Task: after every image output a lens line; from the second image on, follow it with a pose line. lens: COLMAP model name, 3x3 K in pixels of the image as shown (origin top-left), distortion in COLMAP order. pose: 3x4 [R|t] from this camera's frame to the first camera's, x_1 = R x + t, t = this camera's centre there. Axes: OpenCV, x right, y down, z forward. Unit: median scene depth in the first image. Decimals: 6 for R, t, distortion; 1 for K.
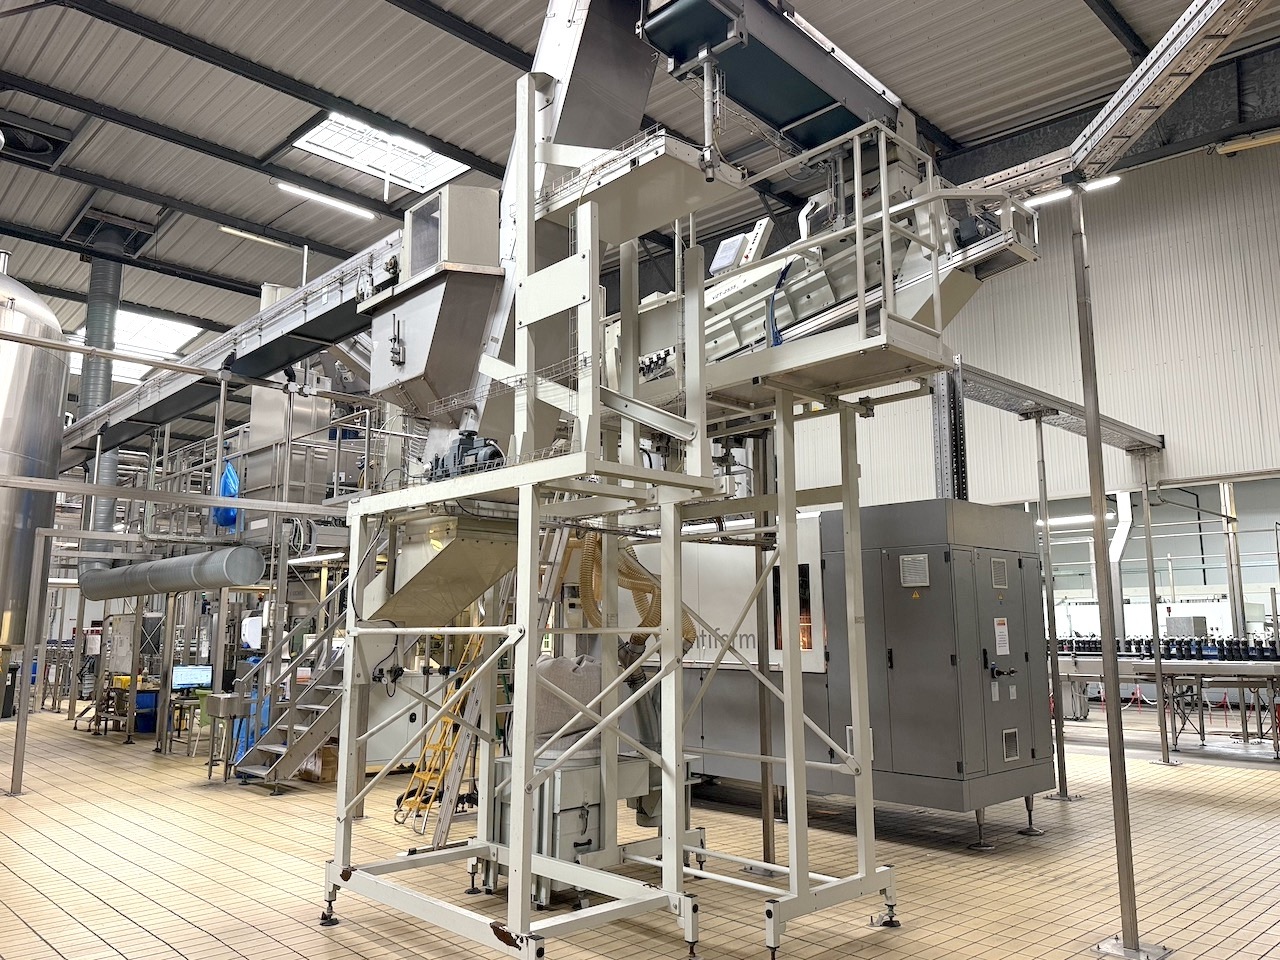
lens RADIAL K [[959.8, 0, 641.9], [0, 959.8, 477.8], [0, 0, 1]] dist [0.005047, 0.000786]
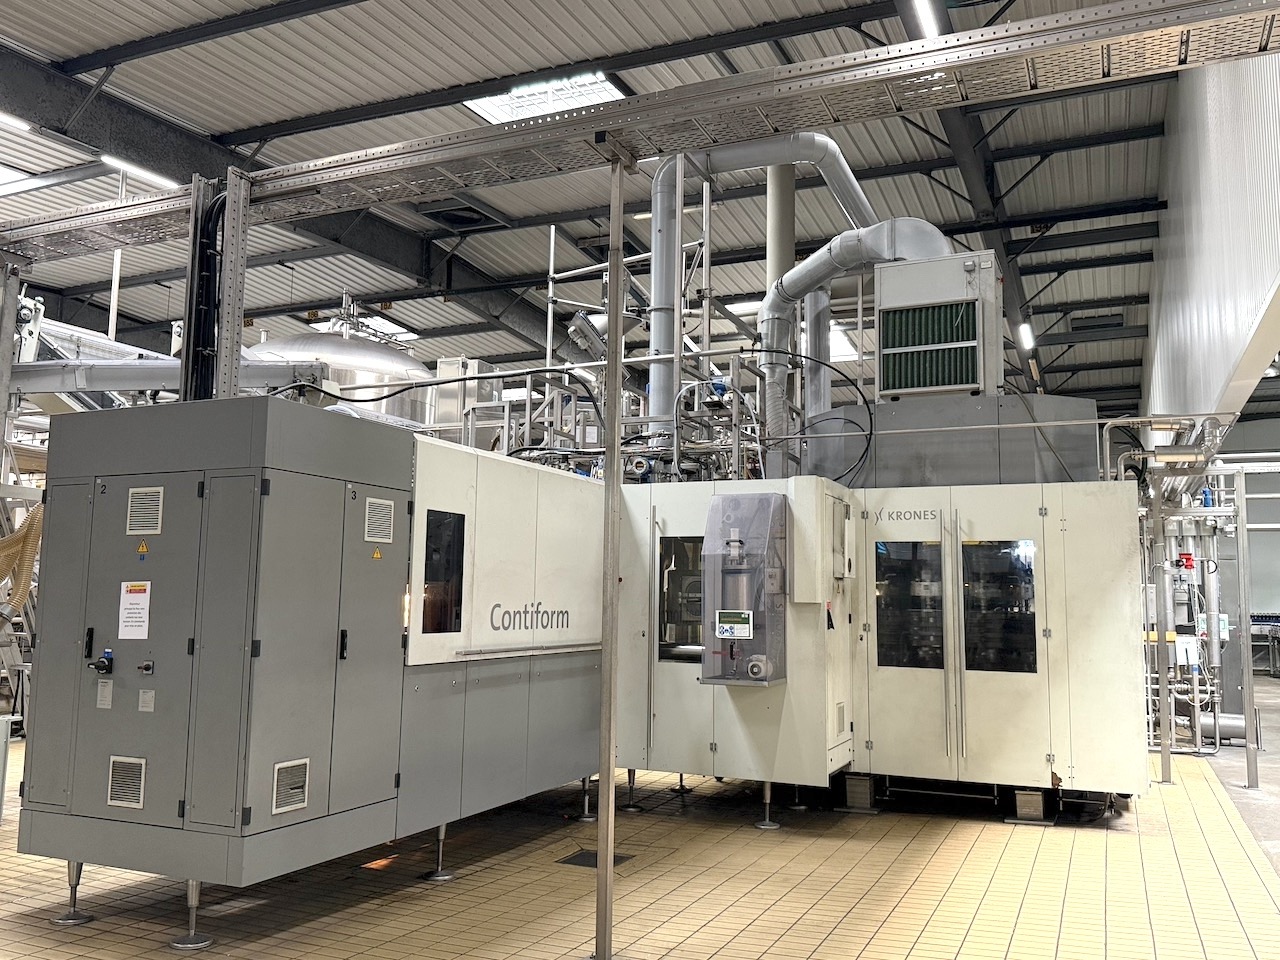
lens RADIAL K [[1056.5, 0, 642.6], [0, 1056.5, 482.7], [0, 0, 1]] dist [0.057281, -0.093287]
pose [[0.383675, -0.098082, -0.918245, 1.150203], [0.134376, 0.989690, -0.049566, 0.161746], [0.913639, -0.104373, 0.392899, 1.038444]]
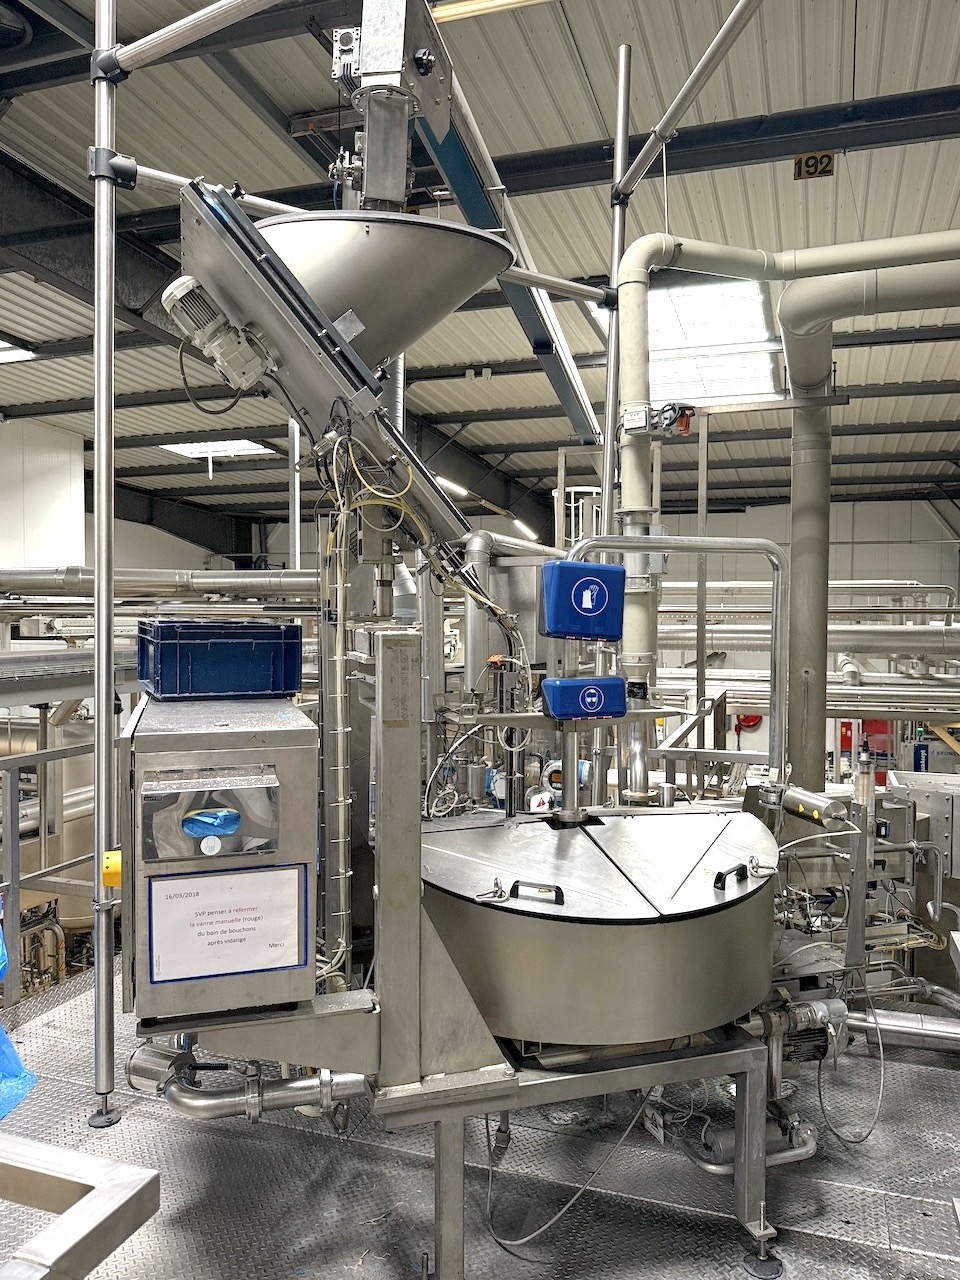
lens RADIAL K [[959.8, 0, 482.3], [0, 959.8, 640.0], [0, 0, 1]] dist [0.005047, 0.000786]
pose [[0.452650, 0.025592, -0.891321, -0.138190], [0.138876, 0.985367, 0.098819, -0.092782], [0.880807, -0.168513, 0.442472, 1.572955]]
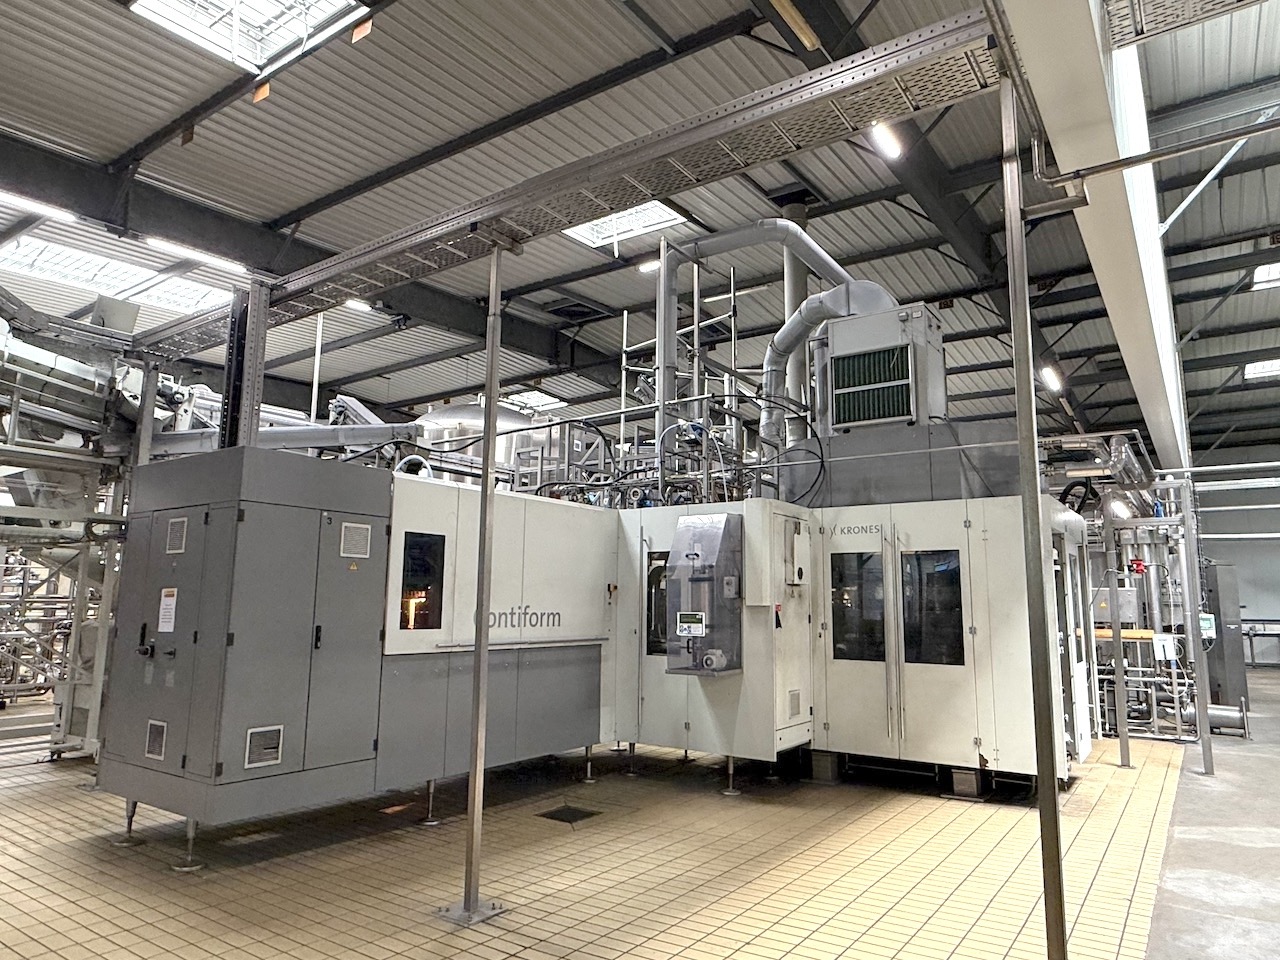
lens RADIAL K [[818.2, 0, 640.0], [0, 818.2, 484.1], [0, 0, 1]] dist [-0.019675, 0.022804]
pose [[0.196597, -0.141482, -0.970223, 1.162768], [0.145515, 0.982786, -0.113828, 0.198156], [0.969626, -0.118804, 0.213800, 1.261353]]
